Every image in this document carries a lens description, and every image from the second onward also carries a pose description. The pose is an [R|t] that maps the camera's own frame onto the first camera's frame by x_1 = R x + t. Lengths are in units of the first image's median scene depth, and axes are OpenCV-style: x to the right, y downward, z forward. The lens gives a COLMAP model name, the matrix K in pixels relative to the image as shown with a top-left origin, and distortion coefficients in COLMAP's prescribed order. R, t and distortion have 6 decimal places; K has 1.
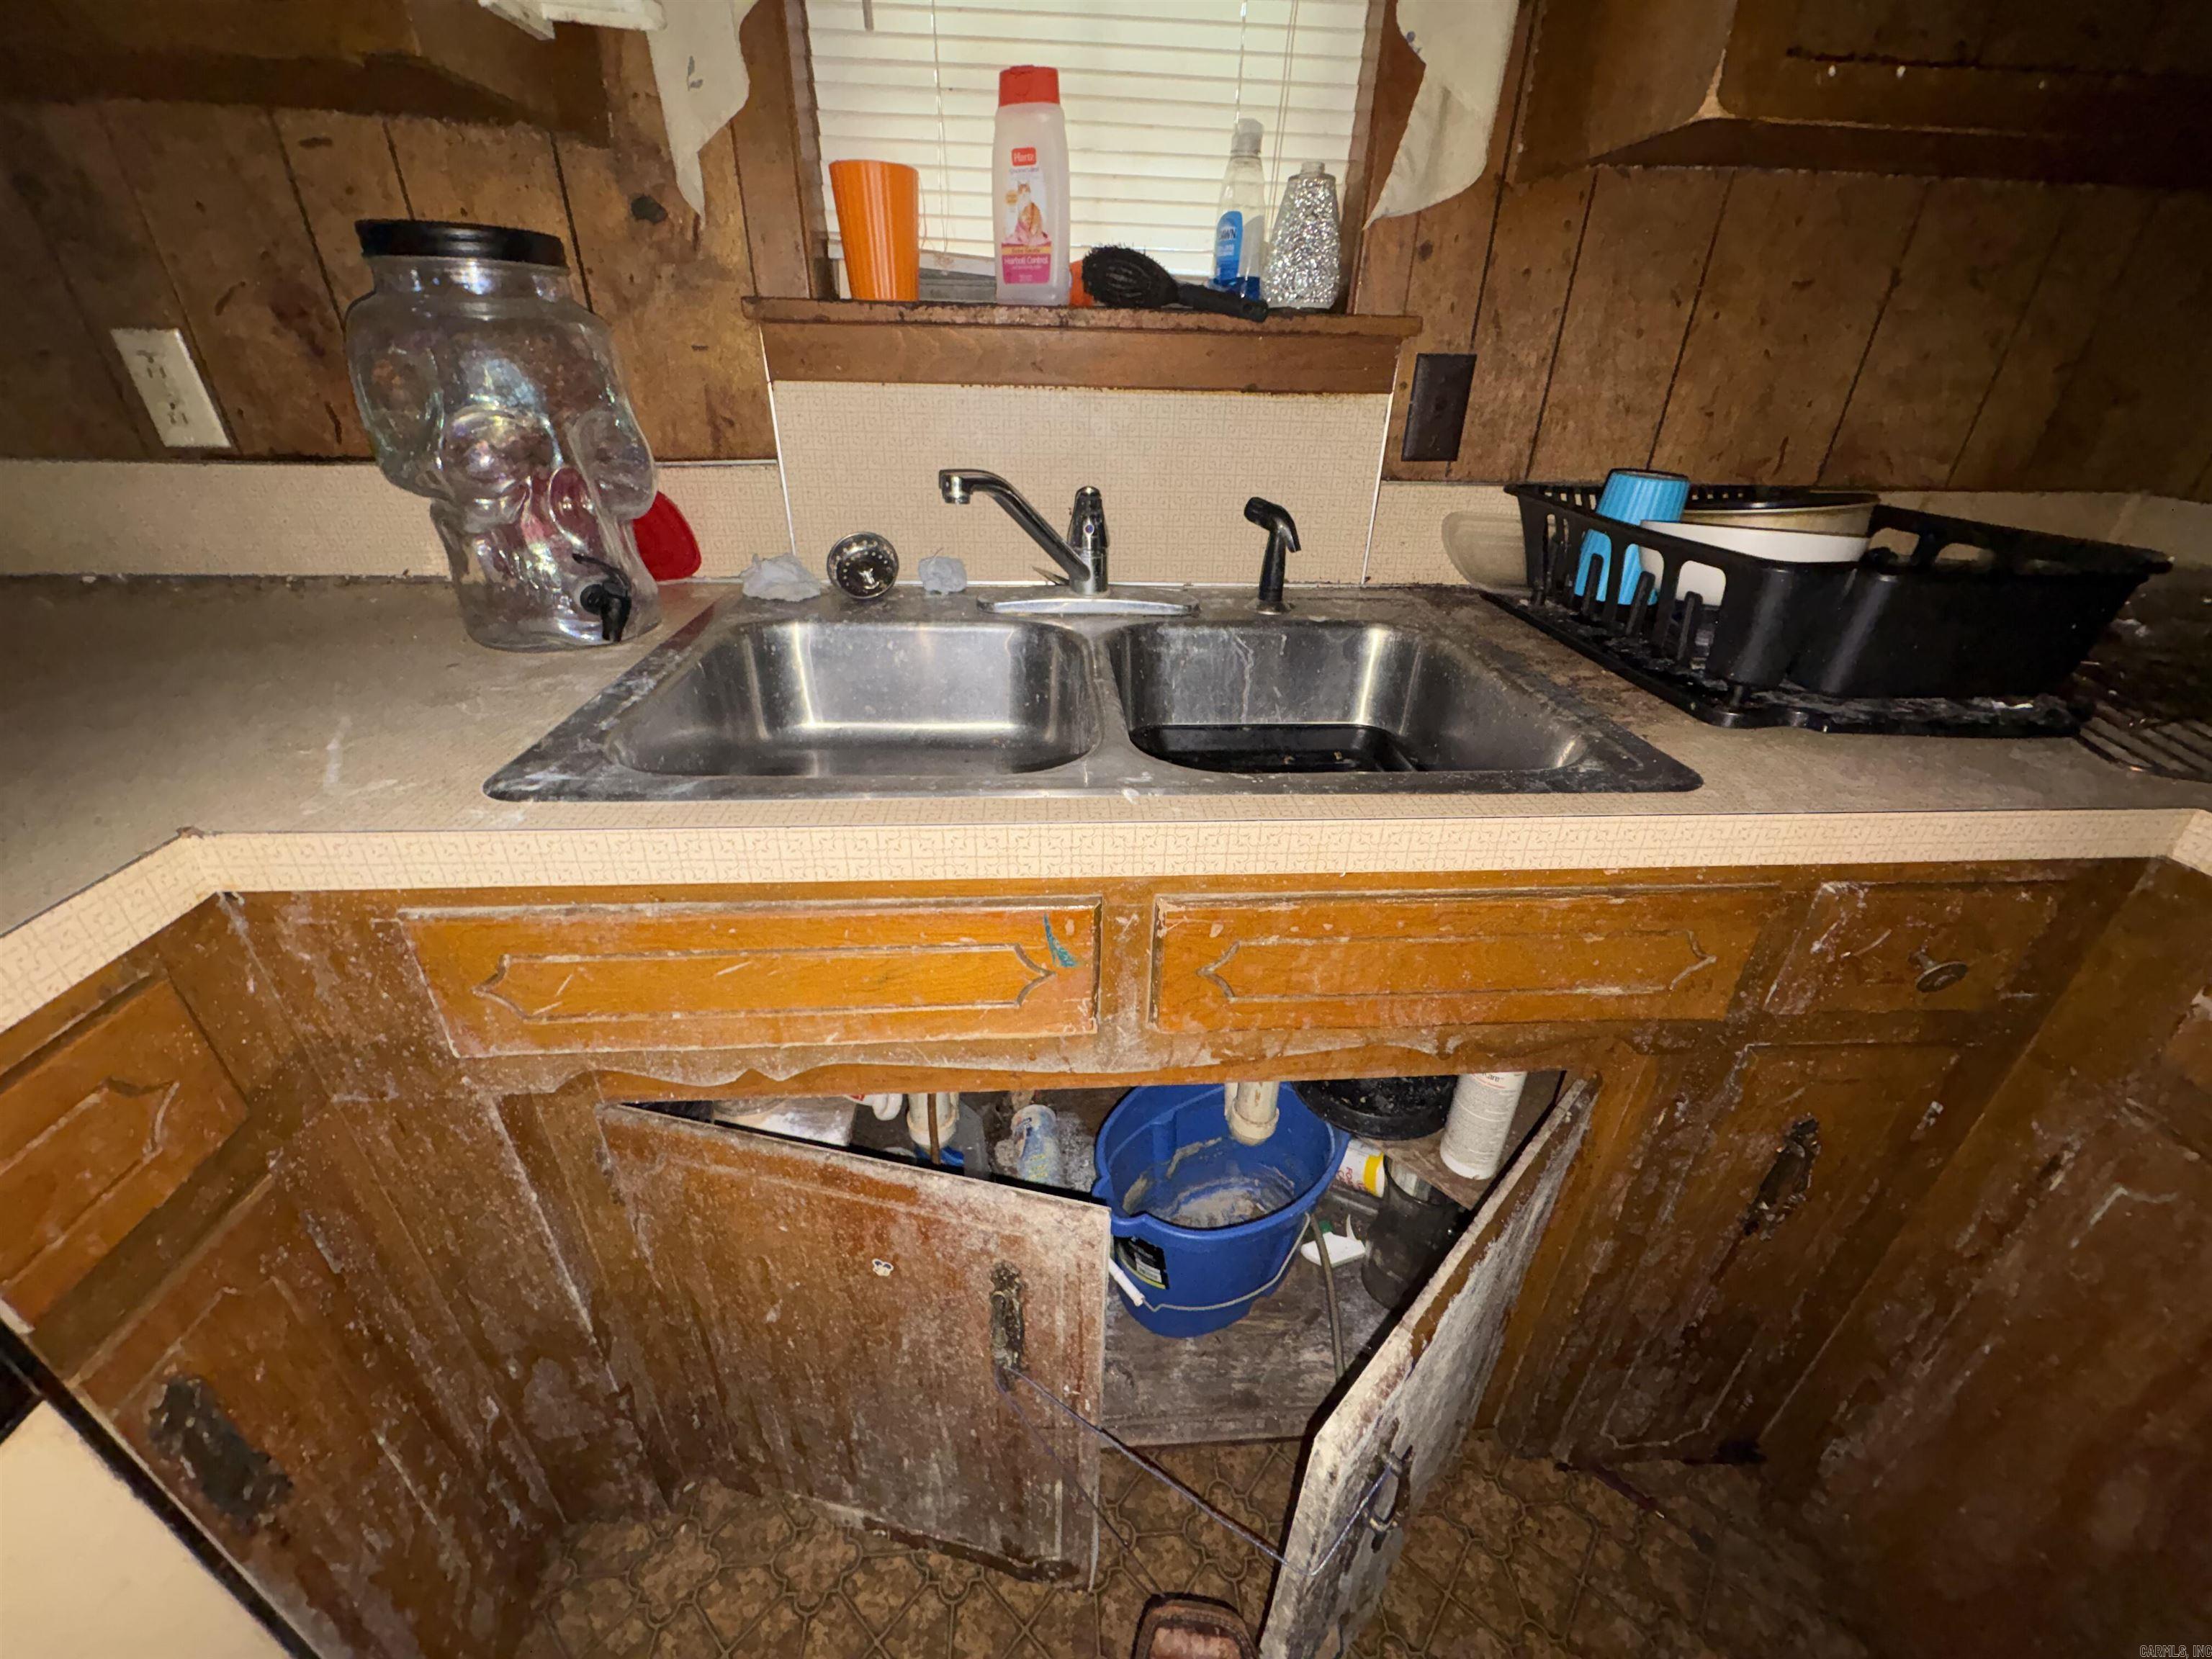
lens RADIAL K [[876.3, 0, 1097.4], [0, 876.3, 826.8], [0, 0, 1]] dist [0.000560, -0.000107]
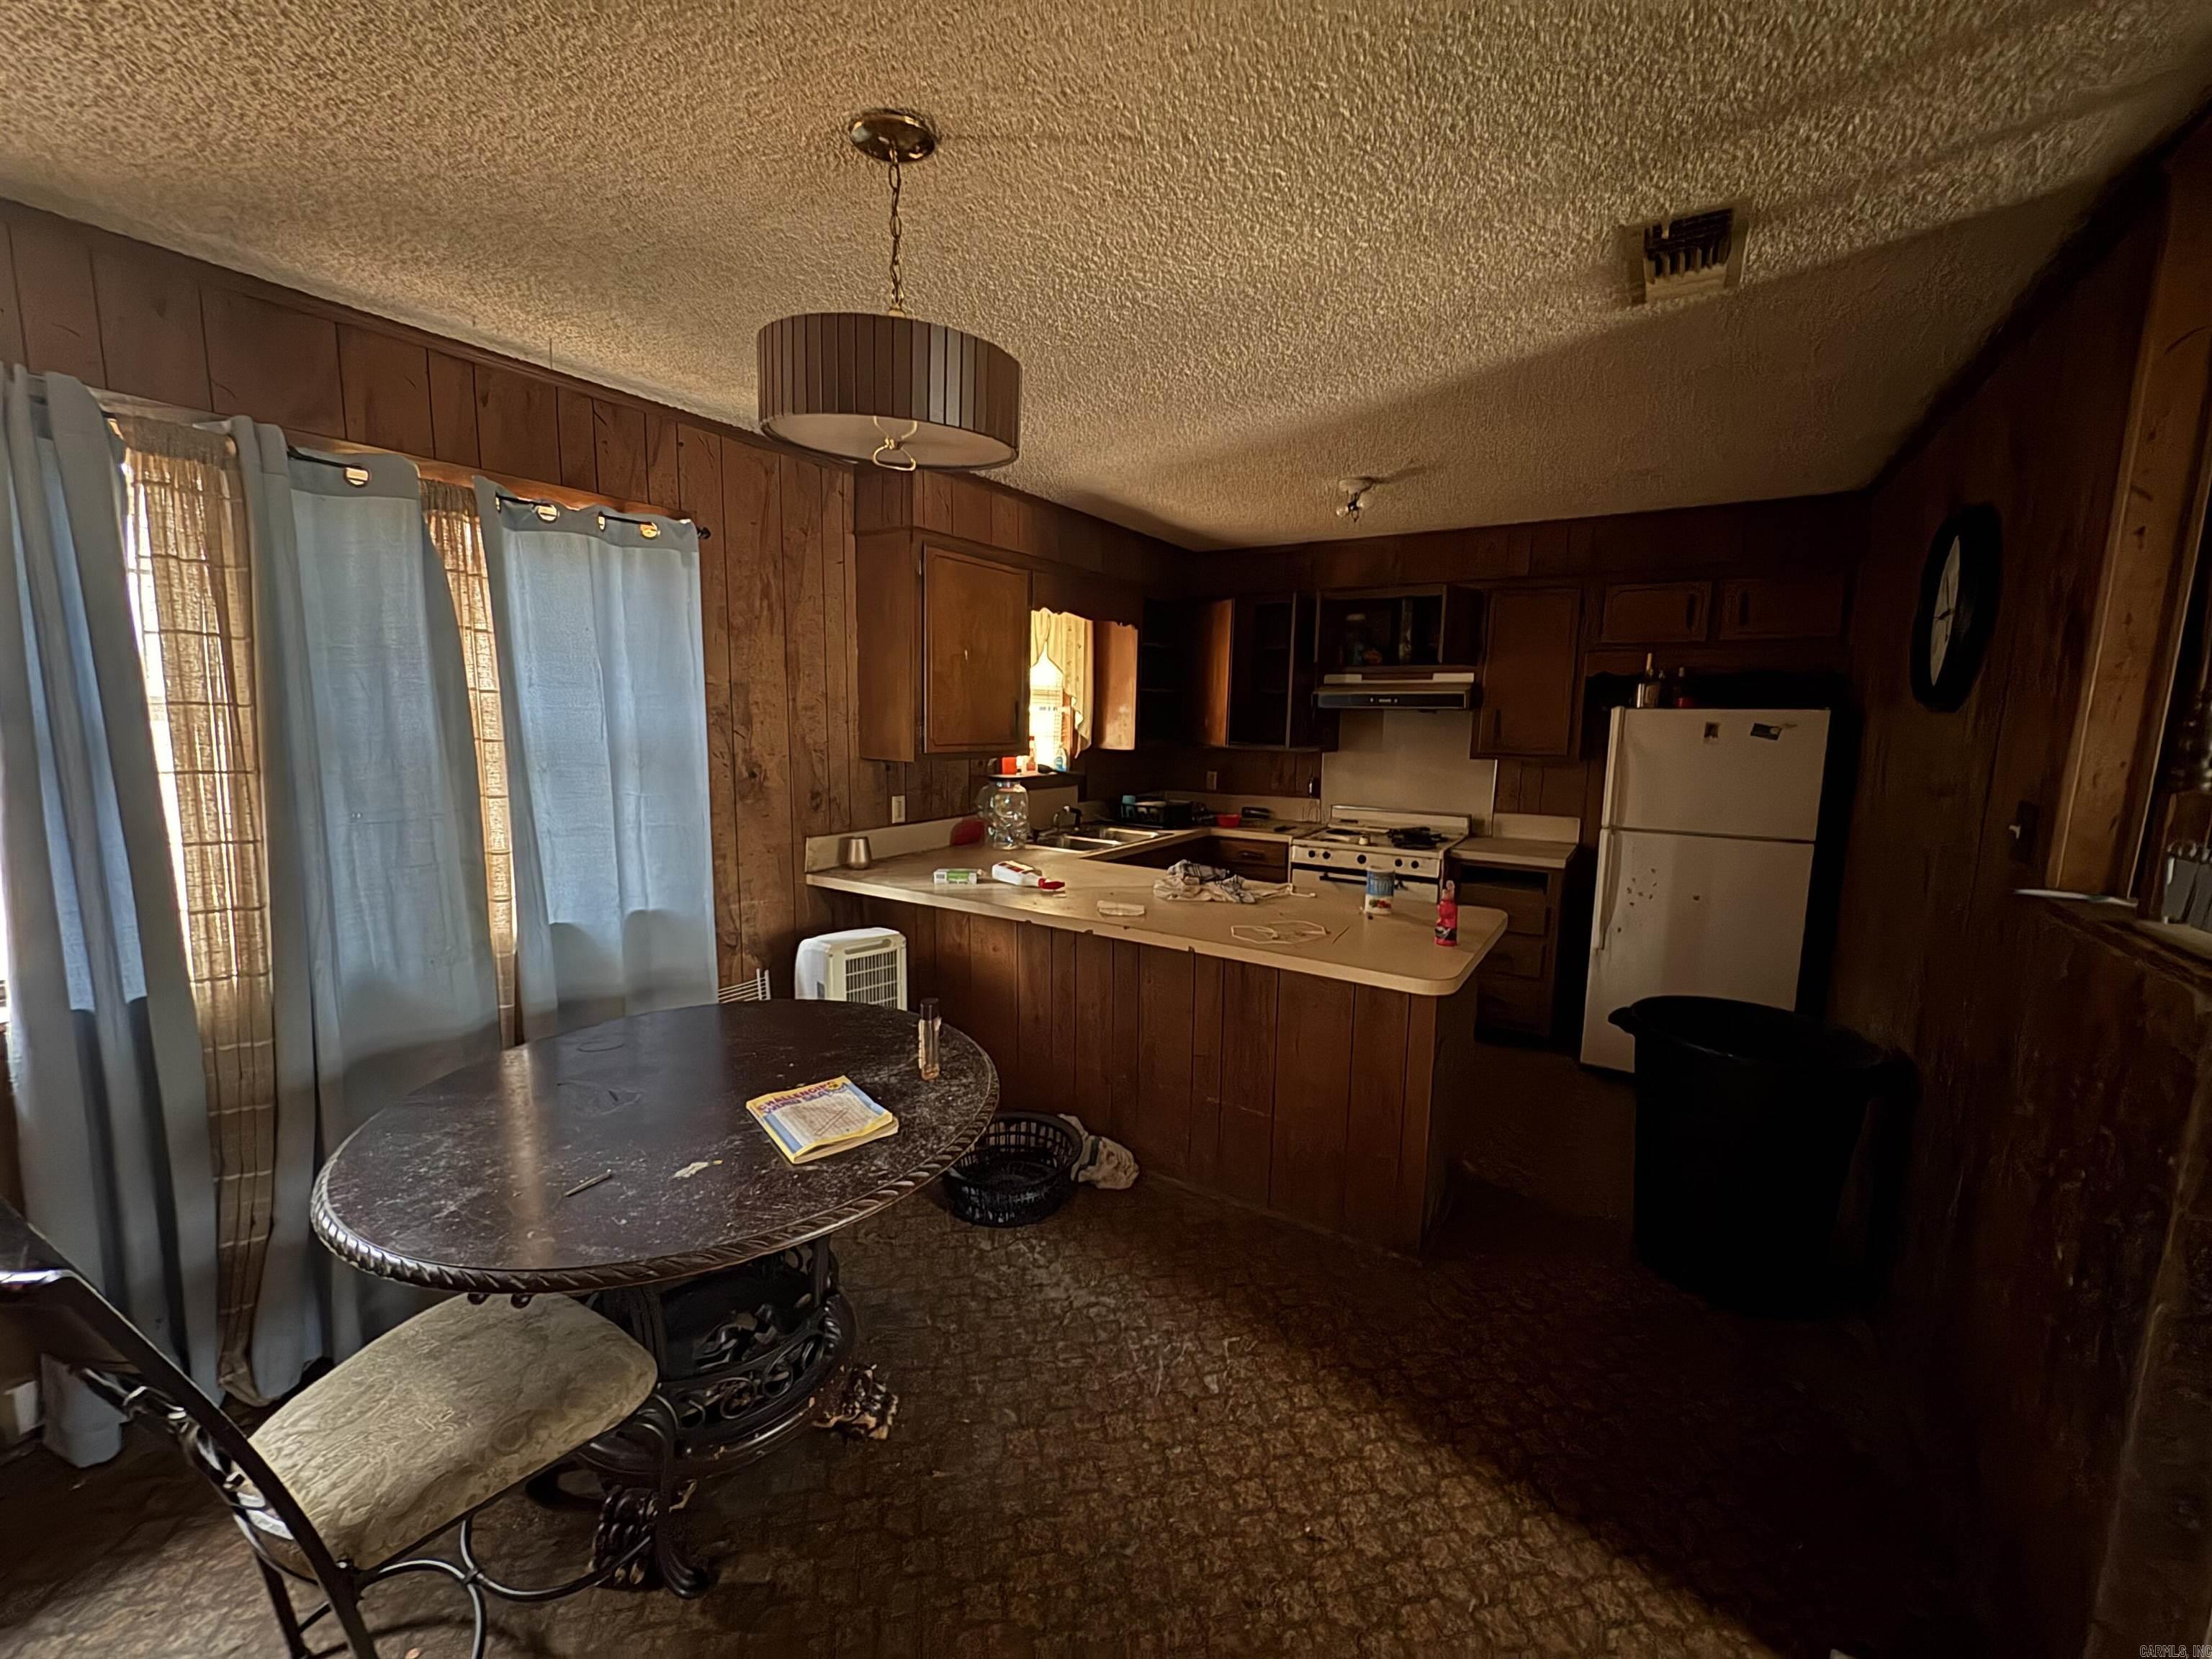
lens RADIAL K [[876.3, 0, 1107.5], [0, 876.3, 830.9], [0, 0, 1]] dist [0.000560, -0.000107]
pose [[0.597366, -0.117657, 0.793291, -3.828070], [0.374430, 0.915665, -0.146147, 0.553129], [-0.709194, 0.384335, 0.591041, -2.071302]]
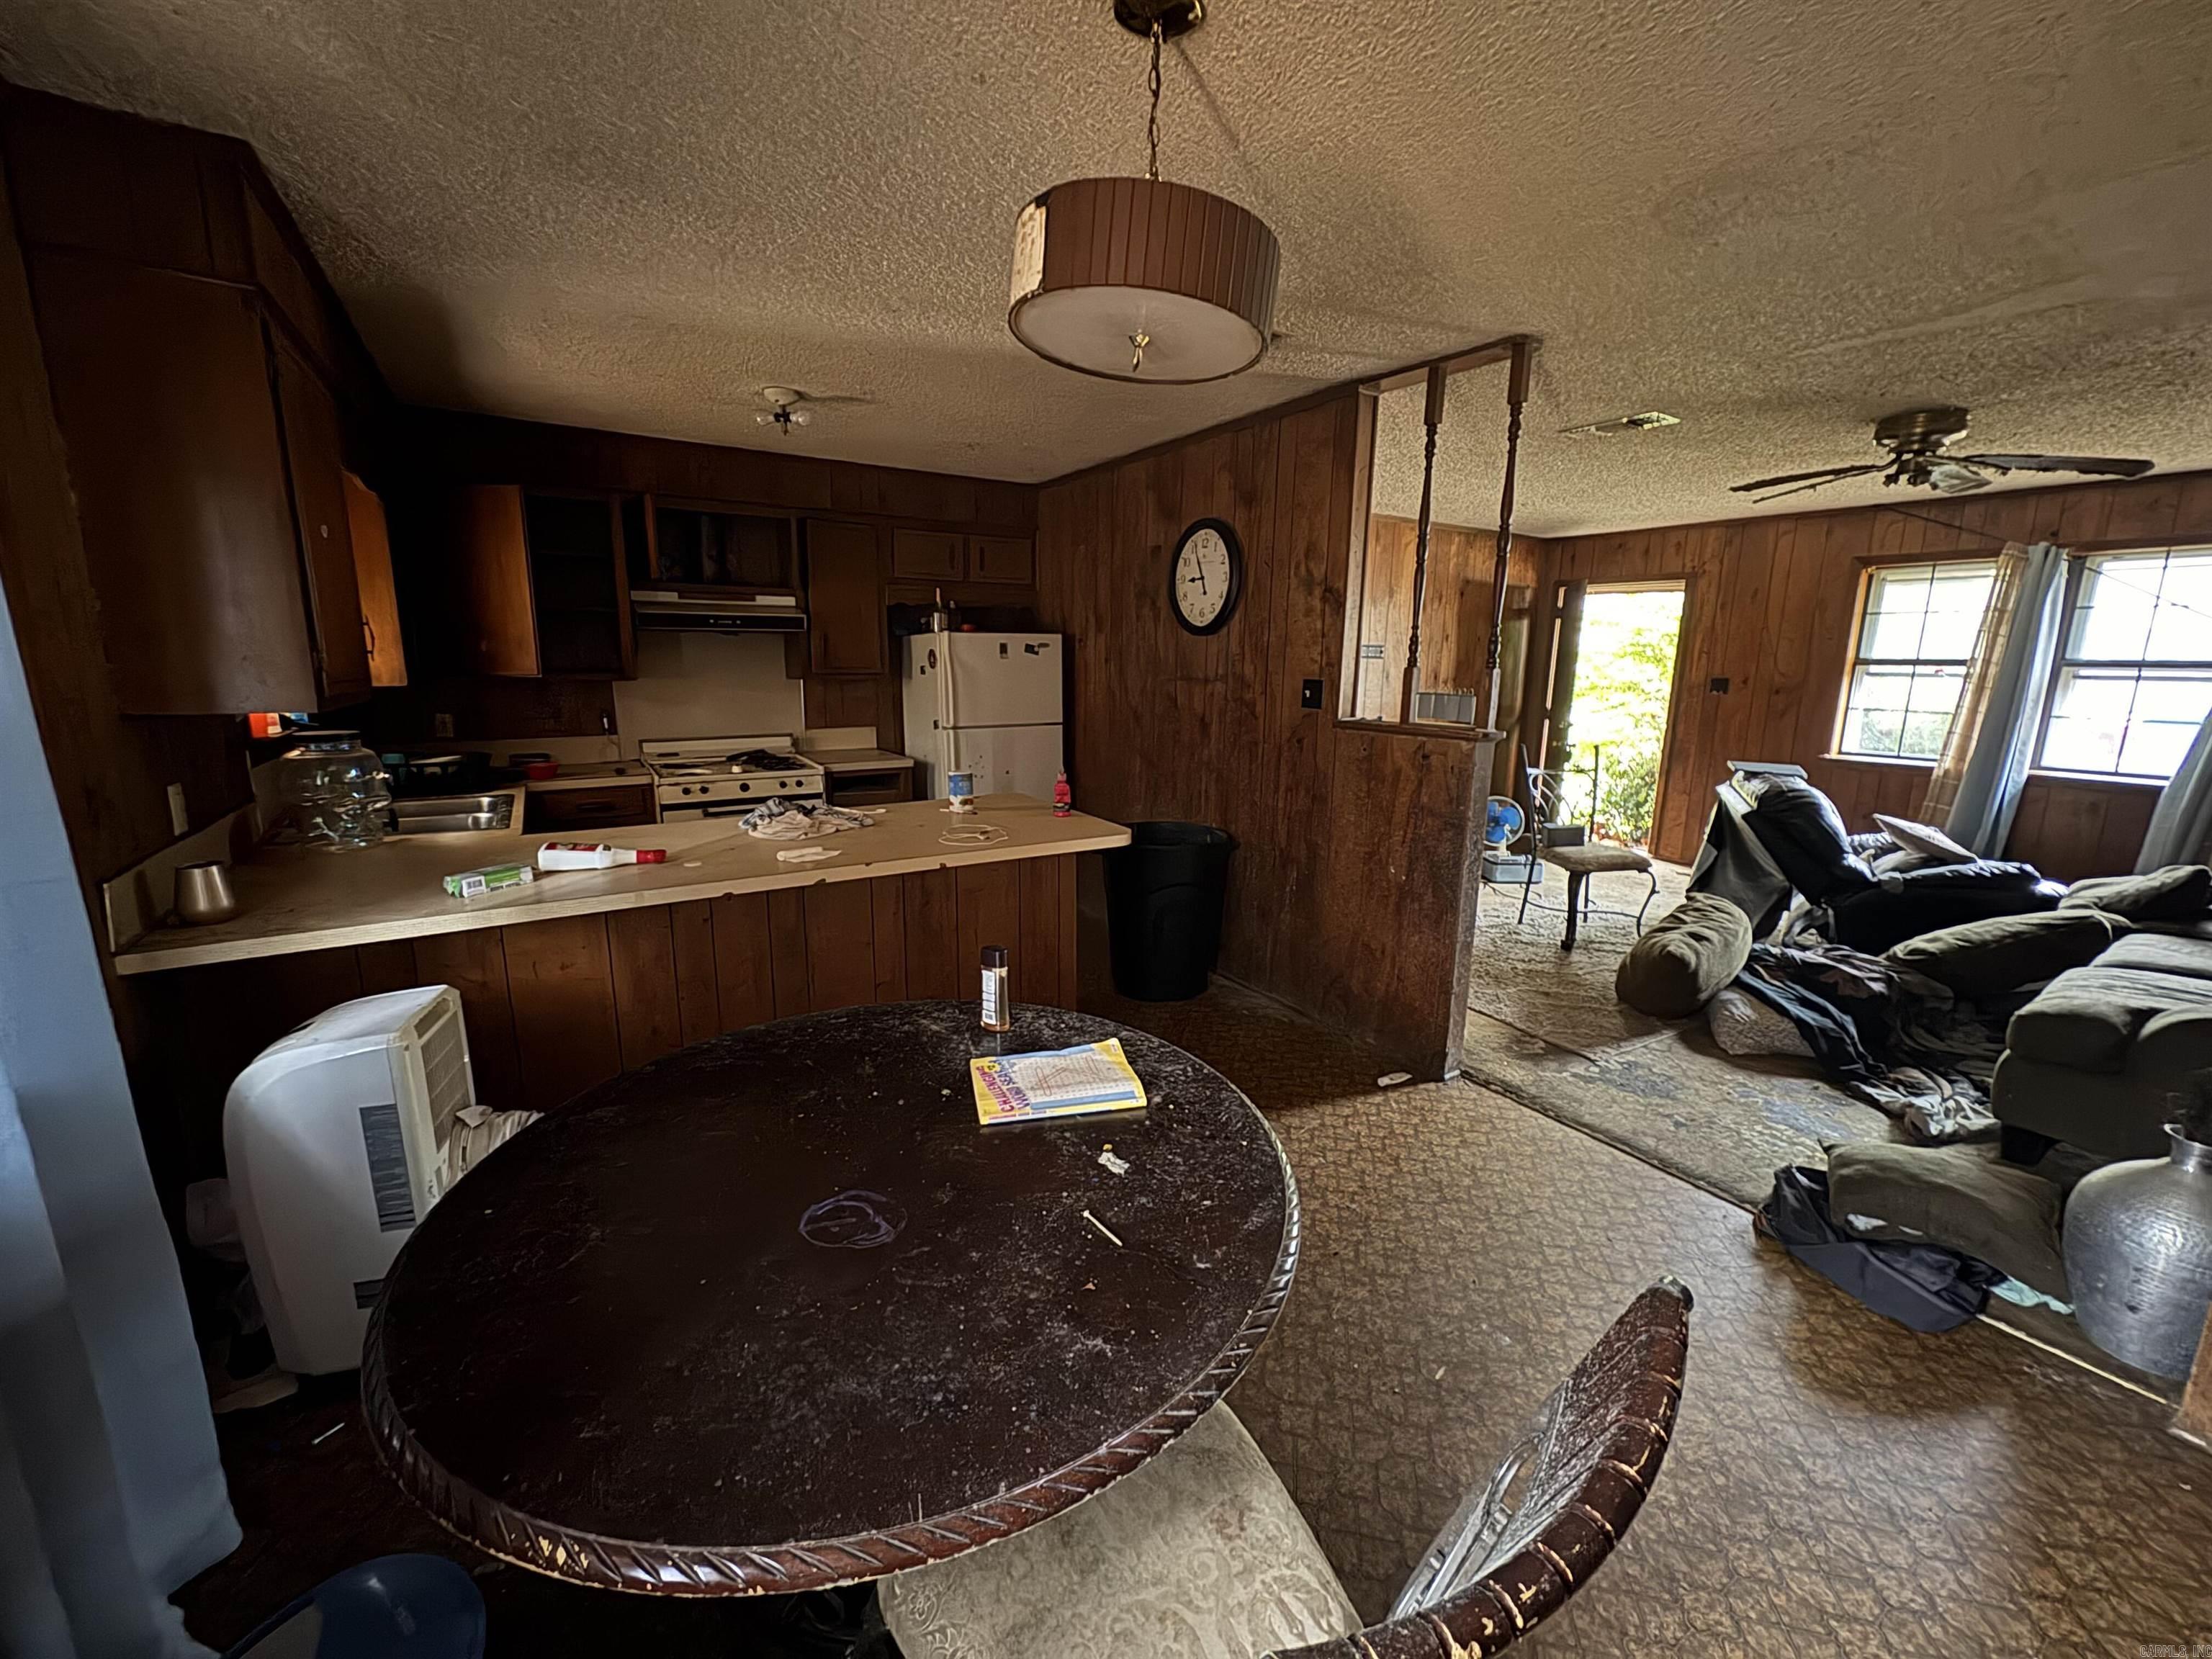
lens RADIAL K [[876.3, 0, 1104.9], [0, 876.3, 831.1], [0, 0, 1]] dist [0.000560, -0.000107]
pose [[-0.476940, -0.197719, 0.856408, -4.173108], [0.397689, 0.820380, 0.410877, -0.450979], [-0.783819, 0.536548, -0.312641, -0.079269]]
